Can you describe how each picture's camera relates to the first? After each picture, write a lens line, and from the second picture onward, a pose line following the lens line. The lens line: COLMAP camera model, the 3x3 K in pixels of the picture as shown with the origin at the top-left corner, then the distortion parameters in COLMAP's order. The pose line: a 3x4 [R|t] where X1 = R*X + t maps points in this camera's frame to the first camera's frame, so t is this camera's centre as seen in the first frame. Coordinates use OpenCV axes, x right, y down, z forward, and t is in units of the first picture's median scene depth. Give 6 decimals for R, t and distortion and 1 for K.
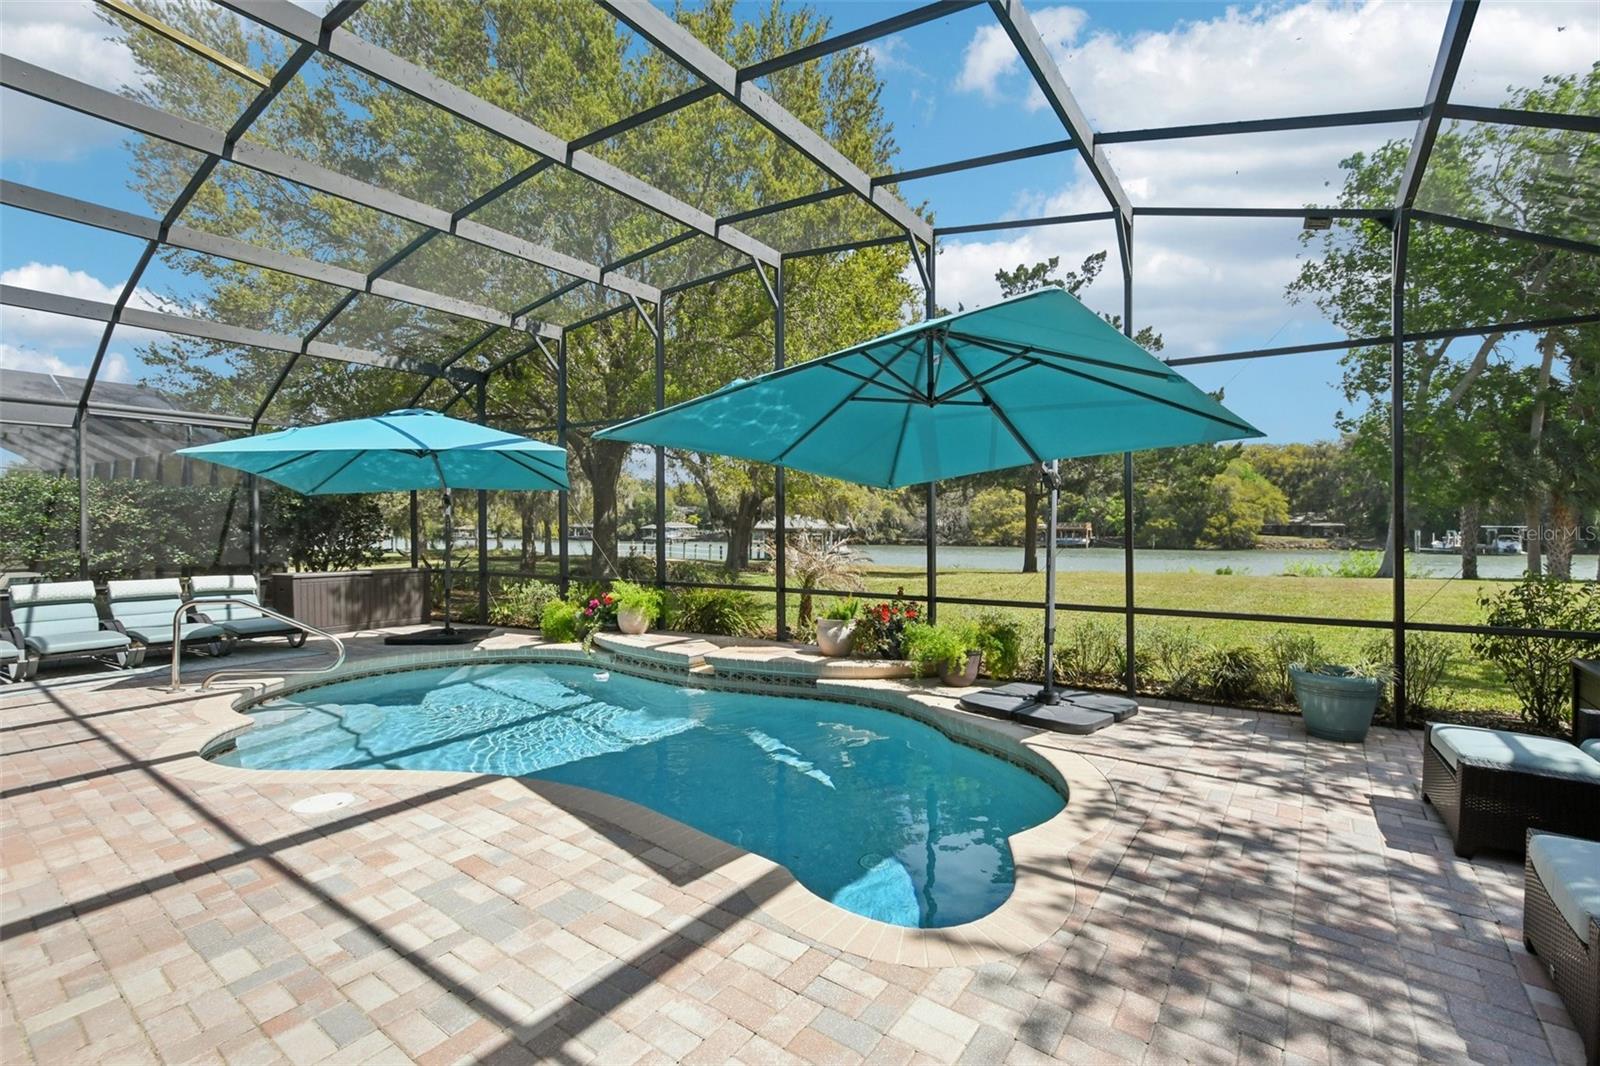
lens RADIAL K [[703.9, 0, 806.9], [0, 703.9, 535.3], [0, 0, 1]] dist [0.003467, -0.000856]
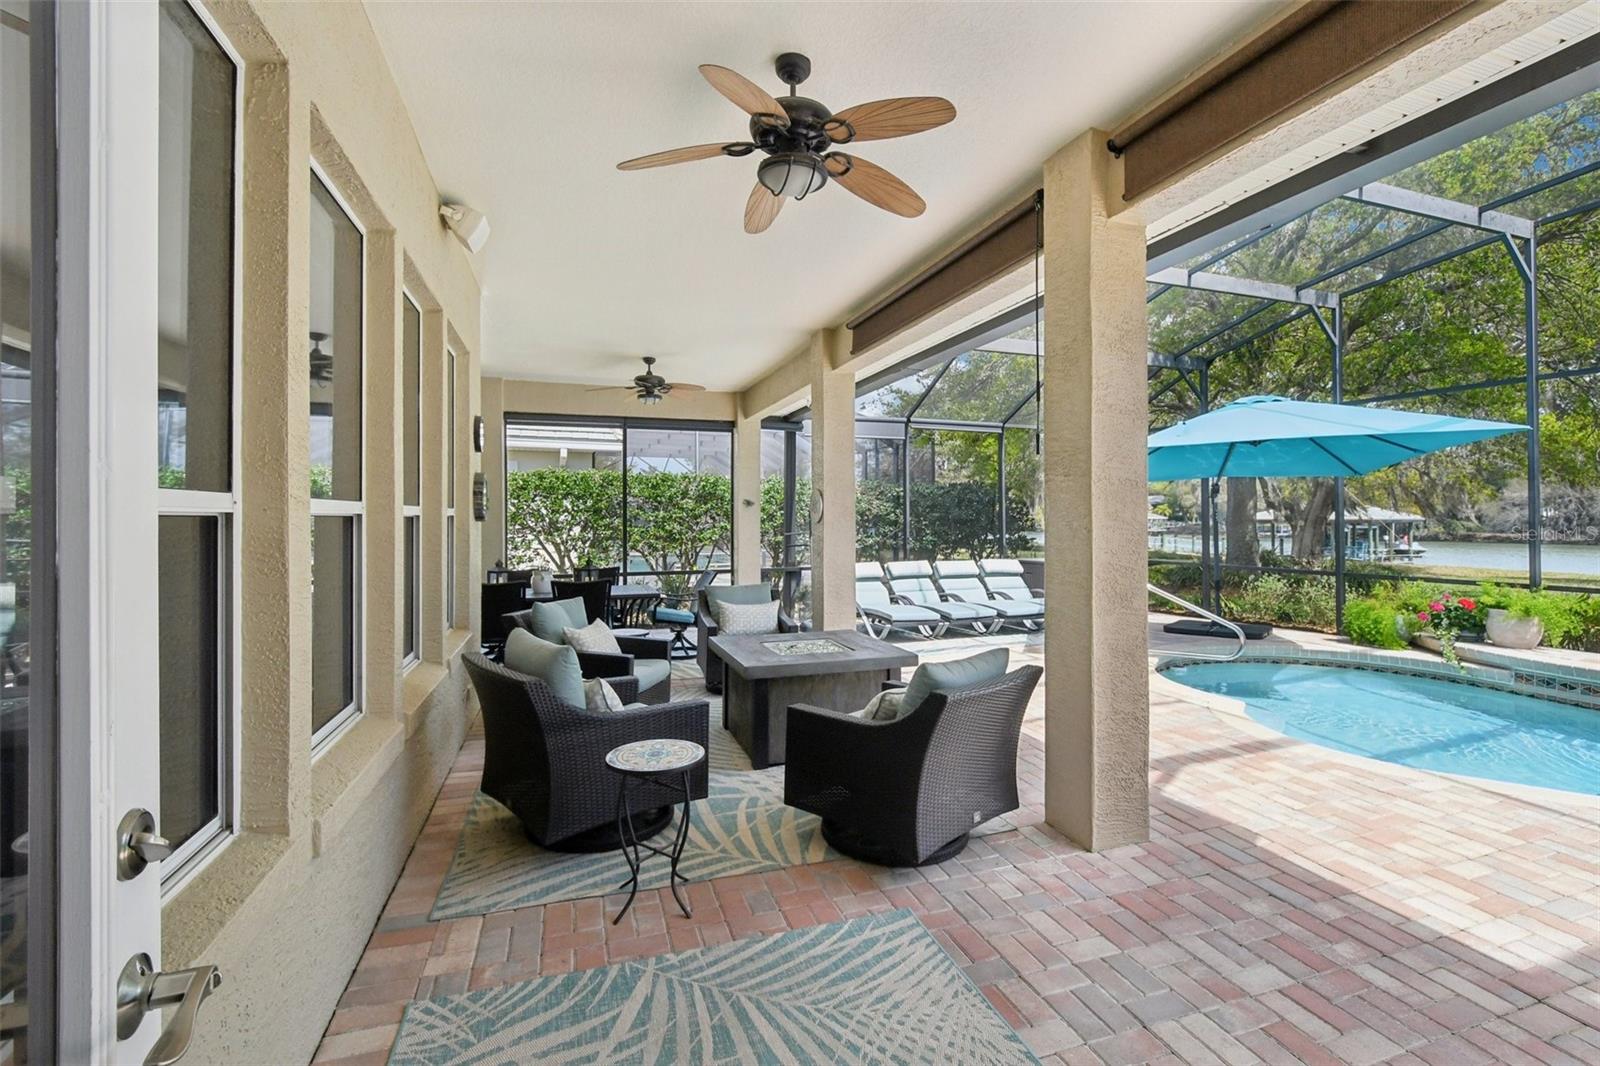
lens RADIAL K [[703.9, 0, 834.5], [0, 703.9, 513.1], [0, 0, 1]] dist [0.003467, -0.000856]
pose [[0.825117, -0.007171, -0.564917, -0.424004], [-0.004649, 0.999799, -0.019483, 0.004724], [0.564943, 0.018702, 0.824918, -0.111074]]
